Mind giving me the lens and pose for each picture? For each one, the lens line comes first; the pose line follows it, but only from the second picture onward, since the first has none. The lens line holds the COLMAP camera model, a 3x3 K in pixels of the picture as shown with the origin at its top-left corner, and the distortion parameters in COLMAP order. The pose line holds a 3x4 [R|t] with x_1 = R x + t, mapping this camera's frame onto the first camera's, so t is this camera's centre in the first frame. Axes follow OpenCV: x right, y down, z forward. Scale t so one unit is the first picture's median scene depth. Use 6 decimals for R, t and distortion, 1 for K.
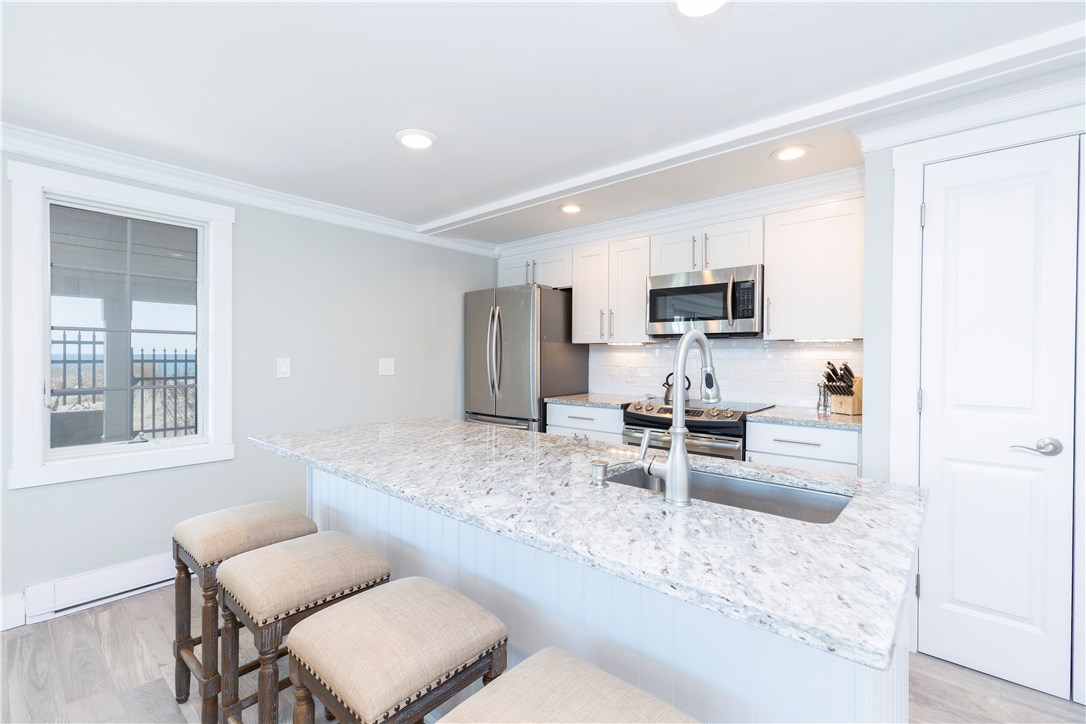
lens RADIAL K [[480.8, 0, 536.0], [0, 480.8, 363.6], [0, 0, 1]] dist [0.005692, 0.001539]
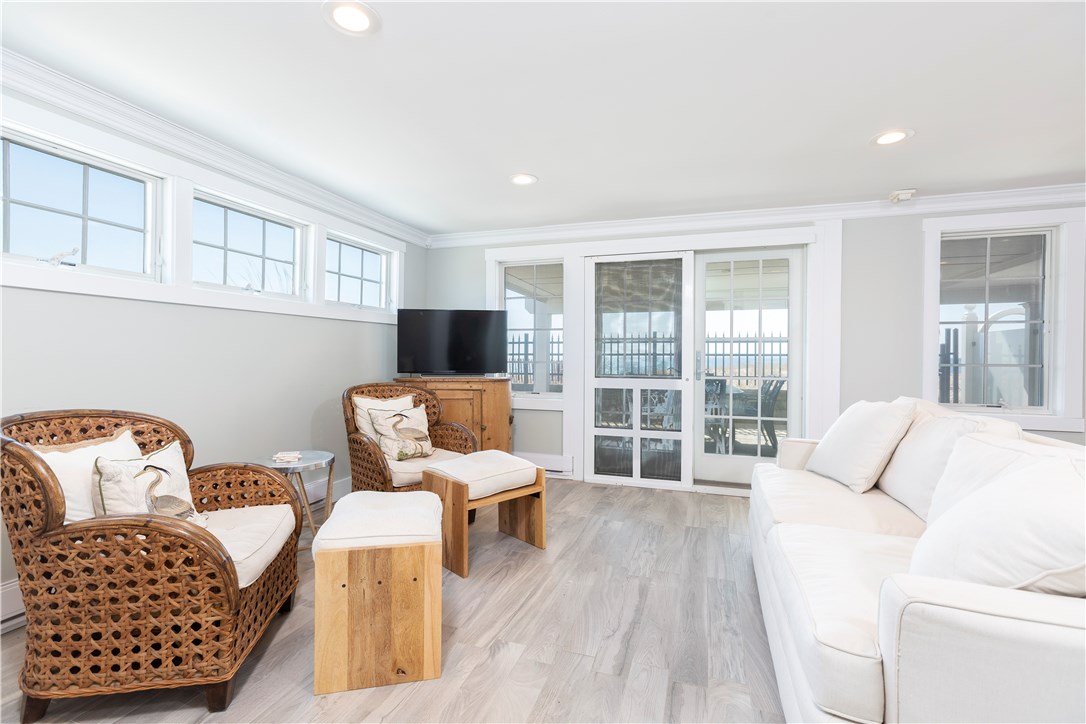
lens RADIAL K [[480.8, 0, 539.0], [0, 480.8, 353.8], [0, 0, 1]] dist [0.005692, 0.001539]
pose [[0.379037, -0.006307, -0.925360, -0.083444], [-0.017889, 0.999740, -0.014141, 0.068381], [0.925209, 0.021914, 0.378826, -0.725644]]
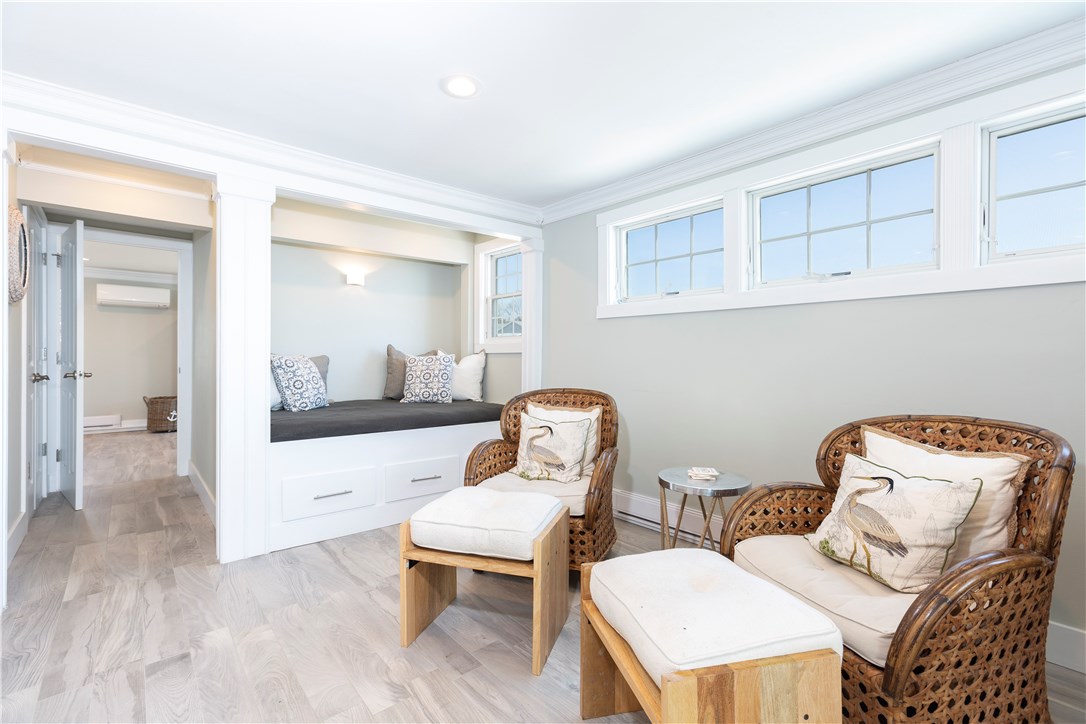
lens RADIAL K [[480.8, 0, 535.8], [0, 480.8, 364.6], [0, 0, 1]] dist [0.005692, 0.001539]
pose [[-0.989234, -0.012252, 0.145829, -1.127616], [-0.007855, 0.999498, 0.030690, 0.054893], [-0.146132, 0.029214, -0.988834, 0.151405]]
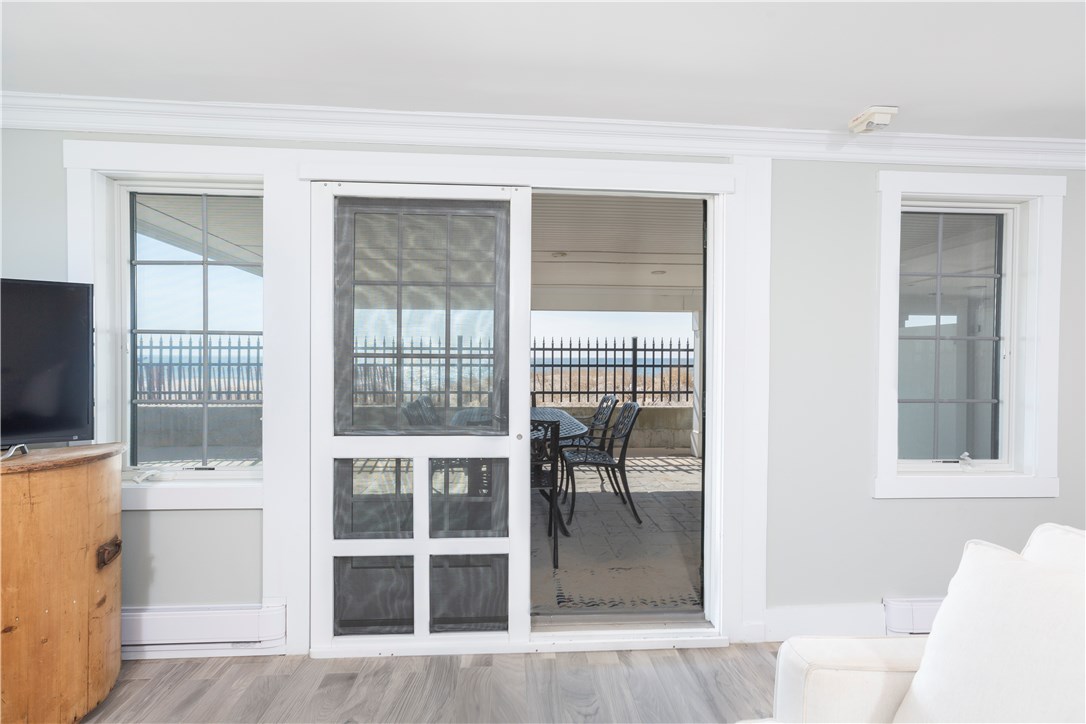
lens RADIAL K [[480.8, 0, 536.8], [0, 480.8, 360.9], [0, 0, 1]] dist [0.005692, 0.001539]
pose [[0.702599, 0.004353, -0.711573, -0.813944], [-0.015372, 0.999841, -0.009062, -0.004247], [0.711420, 0.017306, 0.702554, -0.191575]]
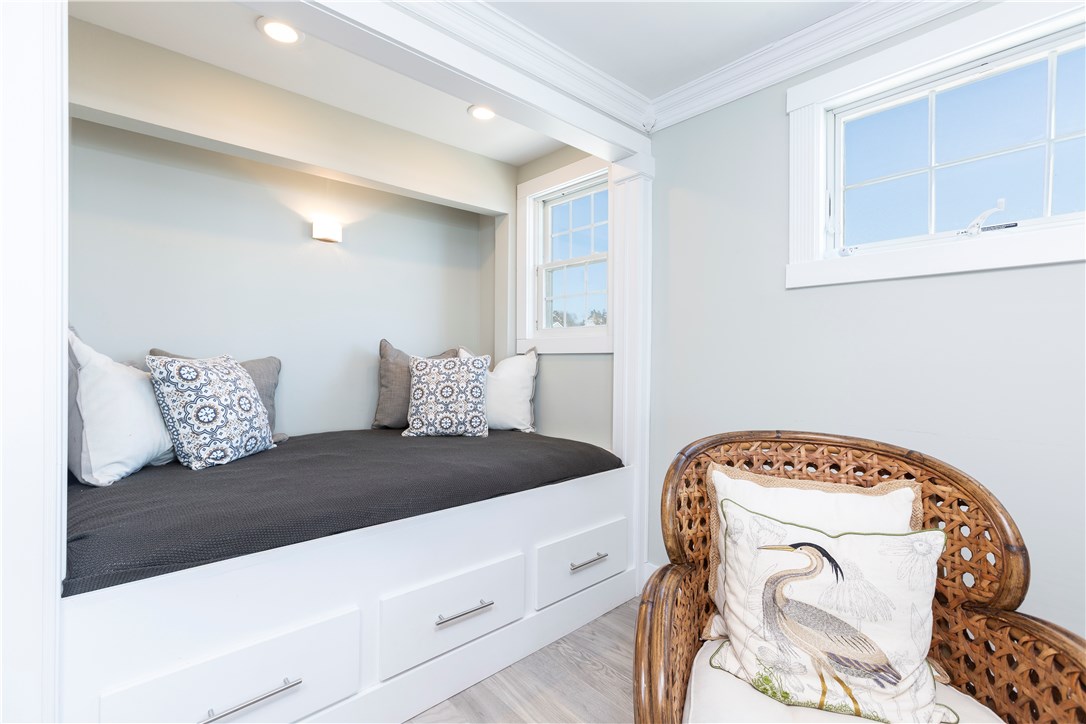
lens RADIAL K [[480.8, 0, 535.8], [0, 480.8, 363.4], [0, 0, 1]] dist [0.005692, 0.001539]
pose [[-0.992652, -0.012368, 0.120372, -0.787188], [-0.009377, 0.999634, 0.025379, 0.063549], [-0.120641, 0.024064, -0.992404, -0.526975]]
